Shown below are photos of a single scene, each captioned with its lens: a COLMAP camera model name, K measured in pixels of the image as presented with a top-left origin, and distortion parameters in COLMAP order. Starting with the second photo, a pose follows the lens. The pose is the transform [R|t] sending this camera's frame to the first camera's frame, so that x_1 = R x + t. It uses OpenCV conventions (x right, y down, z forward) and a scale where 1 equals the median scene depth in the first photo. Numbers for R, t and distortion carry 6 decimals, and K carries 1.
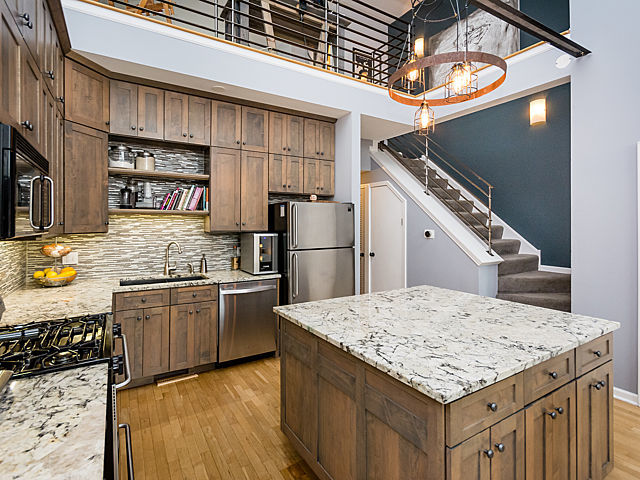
lens RADIAL K [[322.2, 0, 304.0], [0, 322.2, 222.4], [0, 0, 1]] dist [0.000390, 0.000422]
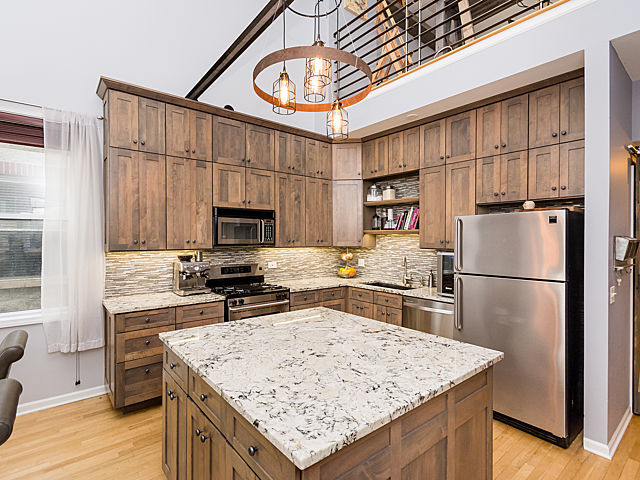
lens RADIAL K [[326.7, 0, 312.7], [0, 326.7, 239.5], [0, 0, 1]] dist [0.000336, 0.000411]
pose [[0.147586, 0.002350, -0.989046, 0.750939], [0.000791, 0.999997, 0.002494, -0.004862], [0.989049, -0.001151, 0.147584, 0.491272]]
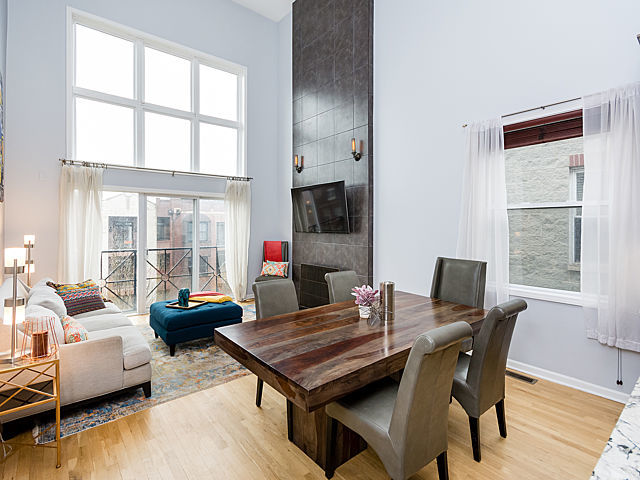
lens RADIAL K [[322.2, 0, 304.0], [0, 322.2, 222.4], [0, 0, 1]] dist [0.000390, 0.000422]
pose [[-0.991129, -0.003071, -0.132871, 0.663448], [-0.001790, 0.999951, -0.009764, -0.001266], [0.132895, -0.009440, -0.991085, 0.677583]]
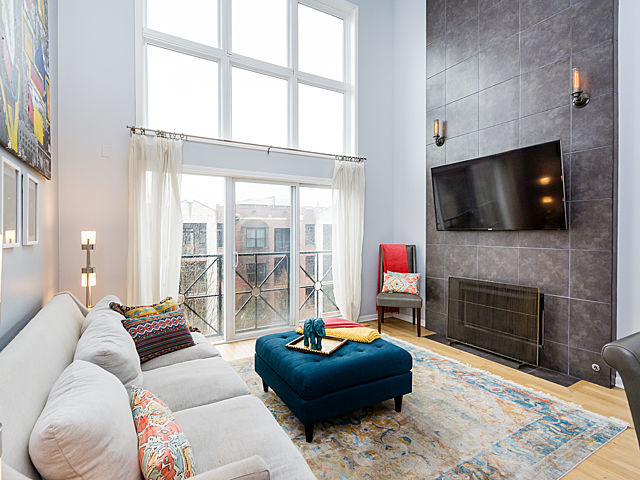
lens RADIAL K [[320.2, 0, 300.6], [0, 320.2, 233.6], [0, 0, 1]] dist [0.000093, 0.000247]
pose [[-0.999628, 0.000393, 0.027253, 0.947880], [0.000459, 0.999997, 0.002400, 0.040023], [-0.027252, 0.002412, -0.999626, 0.165050]]
